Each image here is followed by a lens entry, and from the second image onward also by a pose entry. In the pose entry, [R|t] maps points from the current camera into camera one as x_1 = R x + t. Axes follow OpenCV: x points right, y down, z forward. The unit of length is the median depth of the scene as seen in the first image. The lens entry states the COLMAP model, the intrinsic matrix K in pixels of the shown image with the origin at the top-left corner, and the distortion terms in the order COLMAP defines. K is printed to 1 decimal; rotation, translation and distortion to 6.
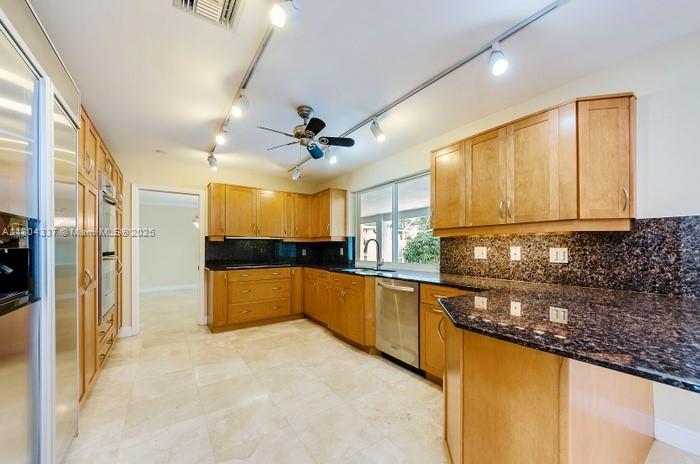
lens RADIAL K [[260.1, 0, 350.2], [0, 260.1, 248.4], [0, 0, 1]] dist [0.008616, 0.000027]
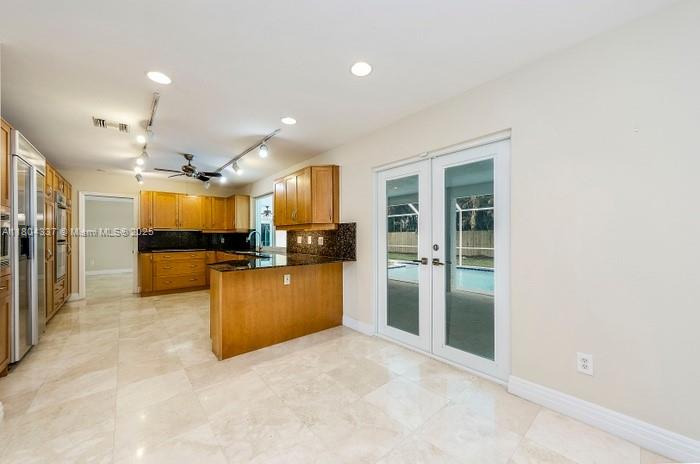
lens RADIAL K [[256.2, 0, 348.9], [0, 256.2, 238.1], [0, 0, 1]] dist [0.006500, 0.000018]
pose [[0.995150, -0.001345, 0.098362, 0.519270], [0.001153, 0.999997, 0.002011, 0.001231], [-0.098364, -0.001888, 0.995149, -0.574060]]
